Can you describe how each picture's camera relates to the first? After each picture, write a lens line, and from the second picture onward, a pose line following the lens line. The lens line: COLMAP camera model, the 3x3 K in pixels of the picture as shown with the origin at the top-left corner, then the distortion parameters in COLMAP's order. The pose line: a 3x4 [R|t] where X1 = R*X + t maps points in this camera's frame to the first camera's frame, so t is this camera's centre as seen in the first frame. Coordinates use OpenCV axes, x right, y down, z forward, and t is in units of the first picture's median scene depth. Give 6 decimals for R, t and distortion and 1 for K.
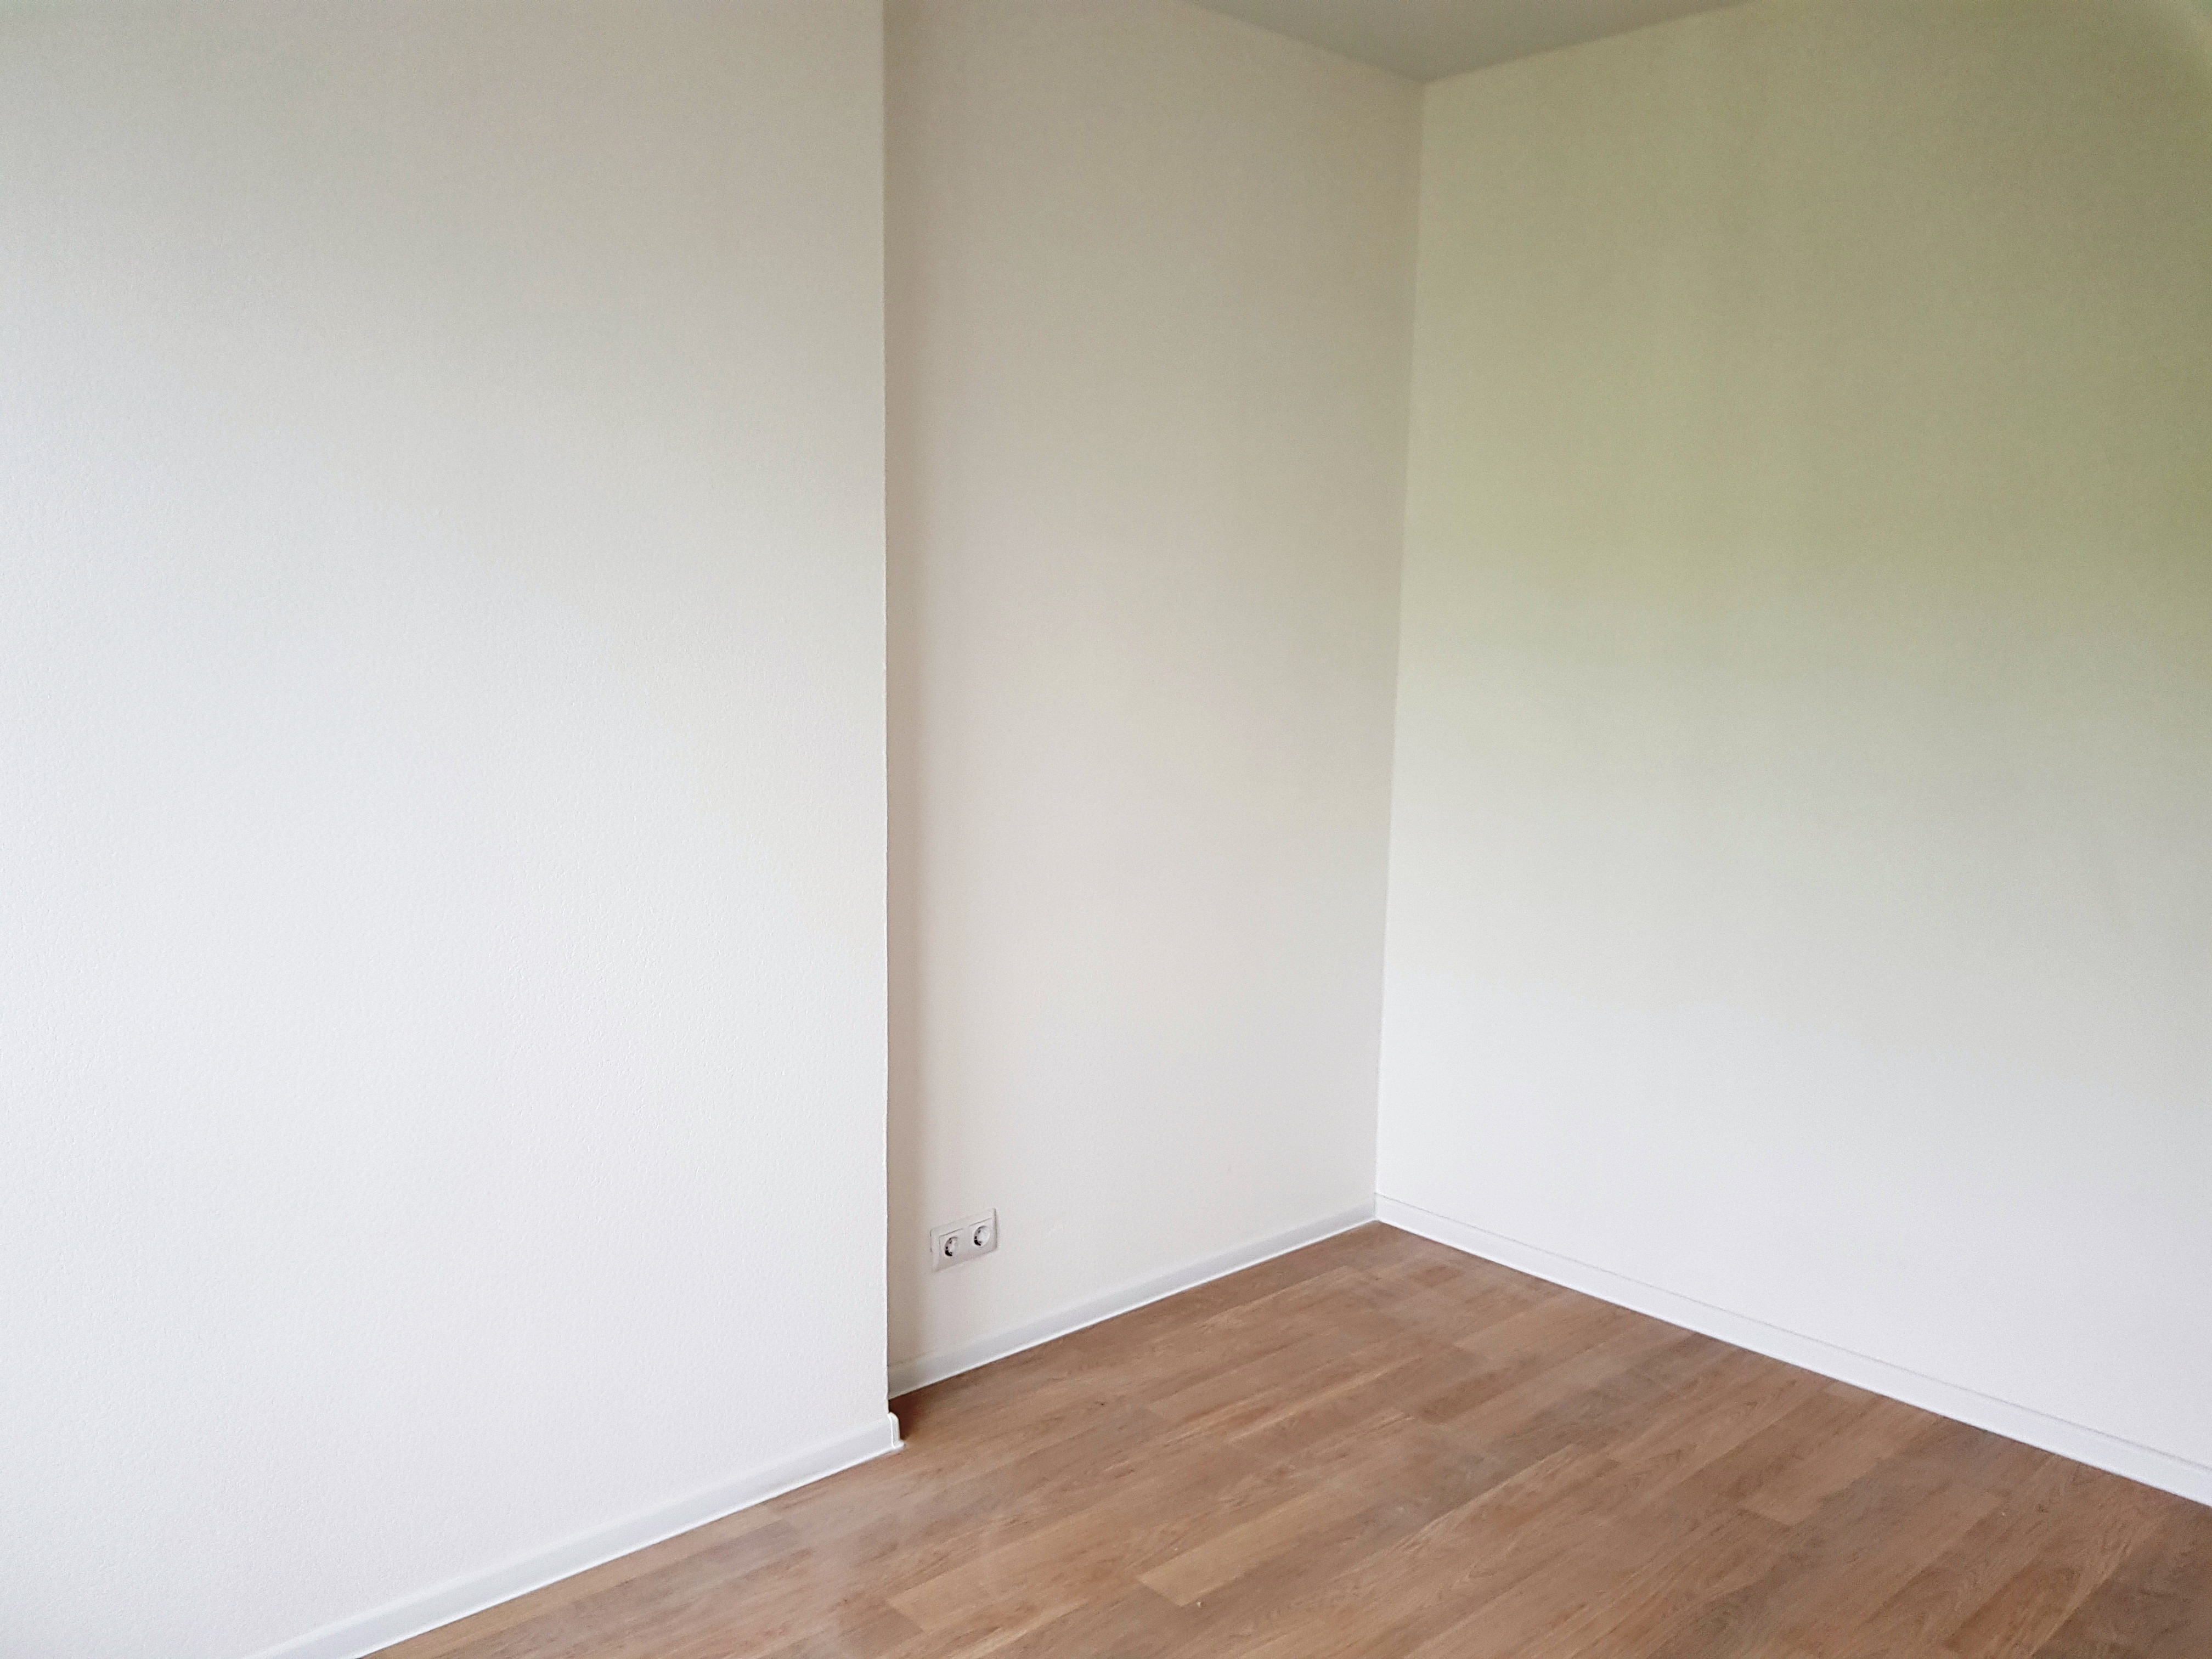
lens RADIAL K [[1696.3, 0, 1068.0], [0, 1696.3, 828.7], [0, 0, 1]] dist [0.080532, -0.128697]
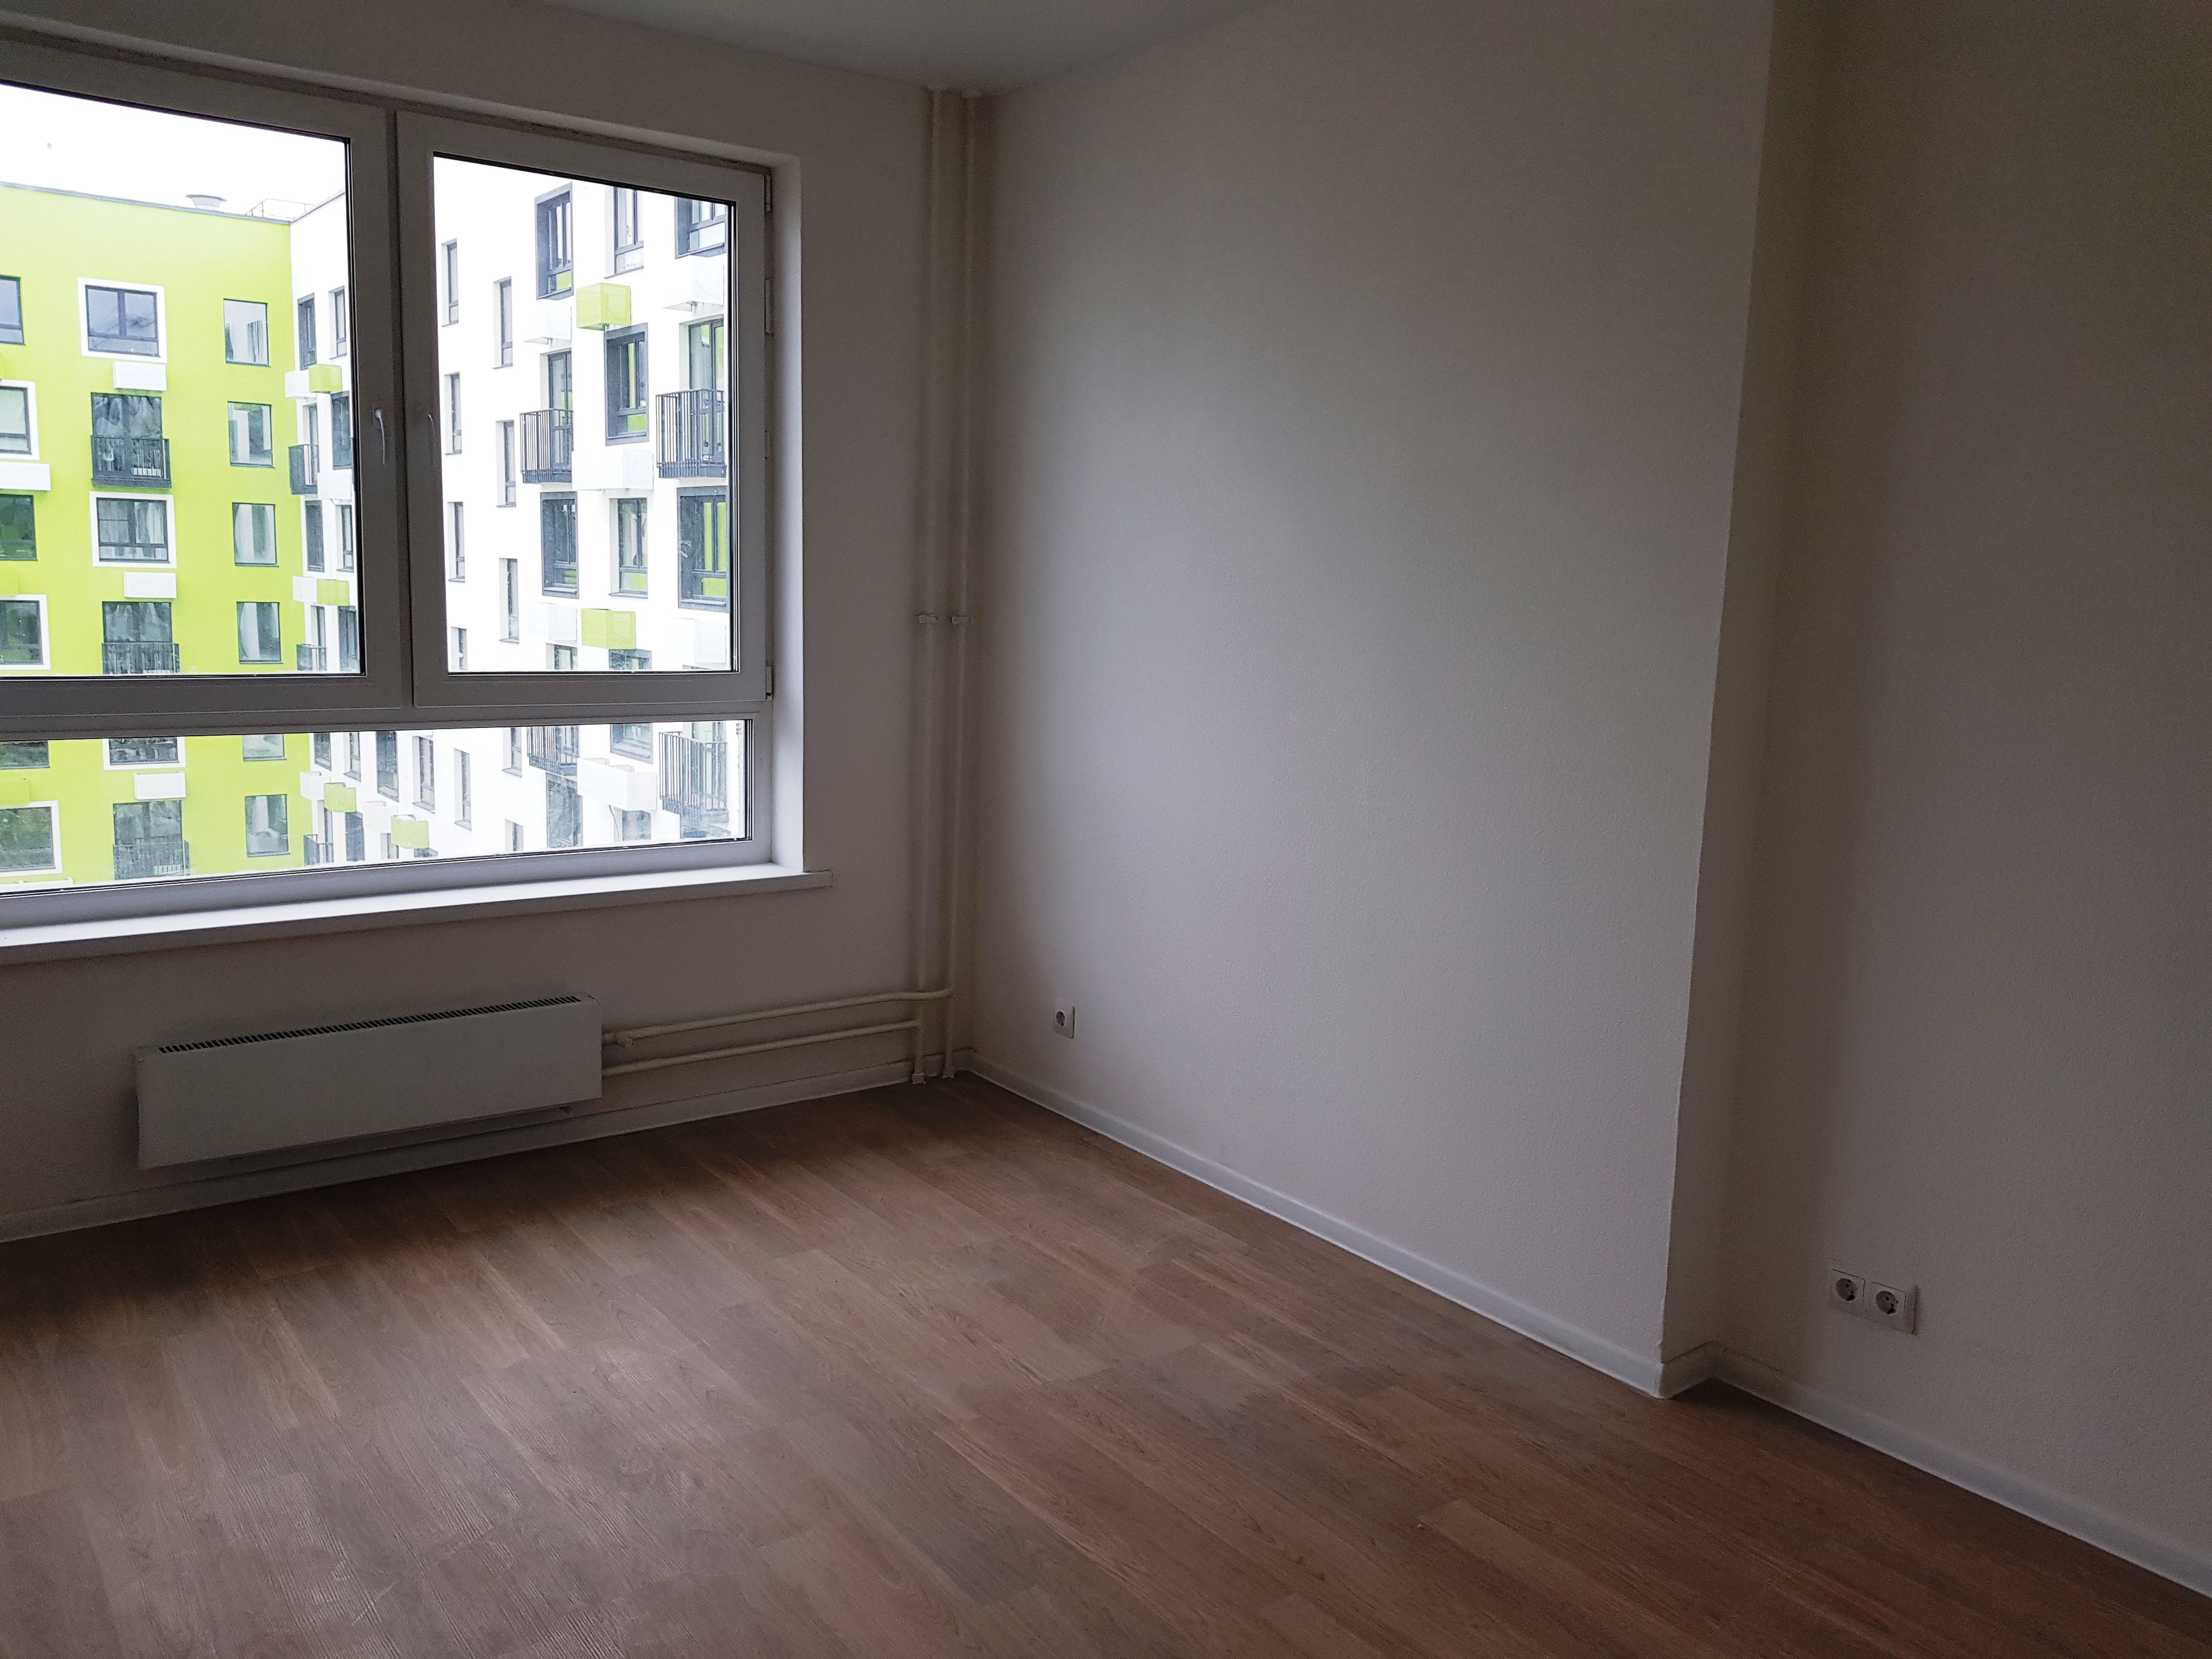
lens RADIAL K [[1701.8, 0, 1057.3], [0, 1701.8, 831.5], [0, 0, 1]] dist [0.071974, -0.109945]
pose [[-0.097762, 0.136284, -0.985834, 0.962890], [-0.162292, 0.975136, 0.150899, -0.062597], [0.981888, 0.174745, -0.073214, 0.729109]]
